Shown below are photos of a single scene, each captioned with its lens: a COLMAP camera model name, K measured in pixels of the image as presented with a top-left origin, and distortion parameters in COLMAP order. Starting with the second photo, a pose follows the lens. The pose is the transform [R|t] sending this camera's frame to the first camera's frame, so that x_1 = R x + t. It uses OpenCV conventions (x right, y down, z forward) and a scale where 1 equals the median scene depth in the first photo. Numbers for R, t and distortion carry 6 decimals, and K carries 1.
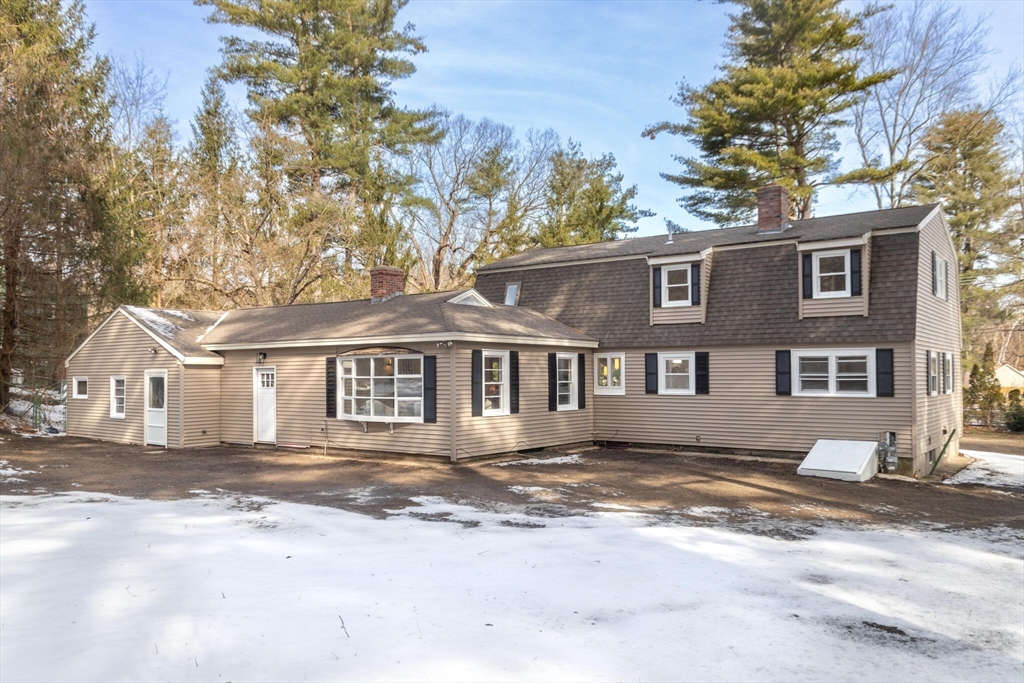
lens RADIAL K [[794.2, 0, 507.1], [0, 794.2, 341.0], [0, 0, 1]] dist [-0.005389, 0.009572]
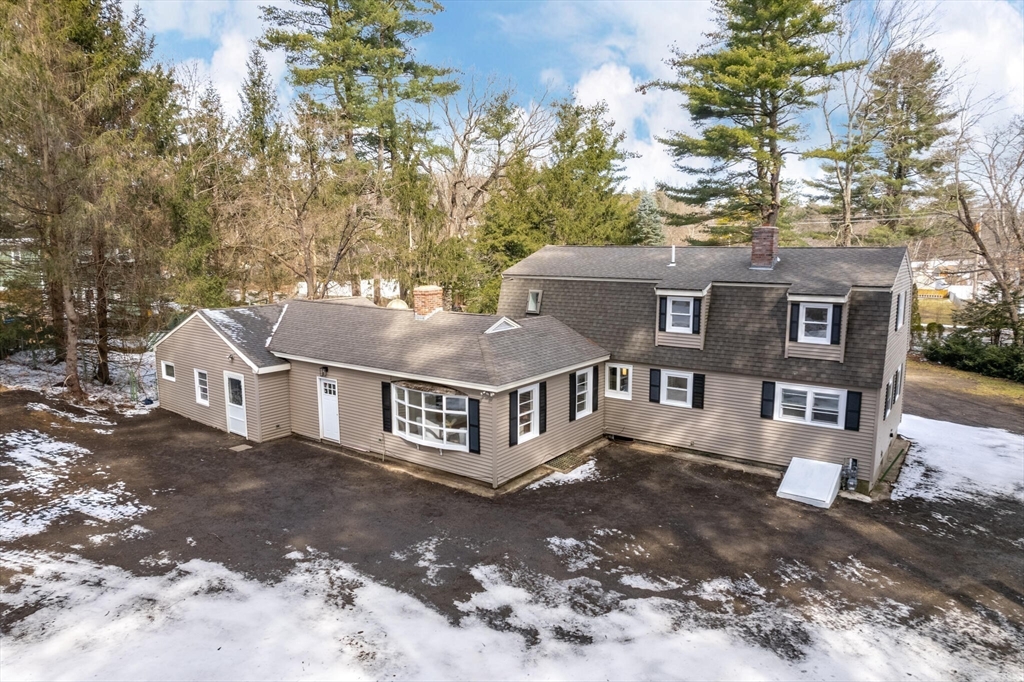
lens RADIAL K [[664.9, 0, 518.2], [0, 664.9, 347.7], [0, 0, 1]] dist [-0.039678, 0.012694]
pose [[0.999841, 0.002883, 0.017611, -0.039347], [-0.005786, 0.985926, 0.167082, -0.175496], [-0.016881, -0.167158, 0.985786, 0.034200]]
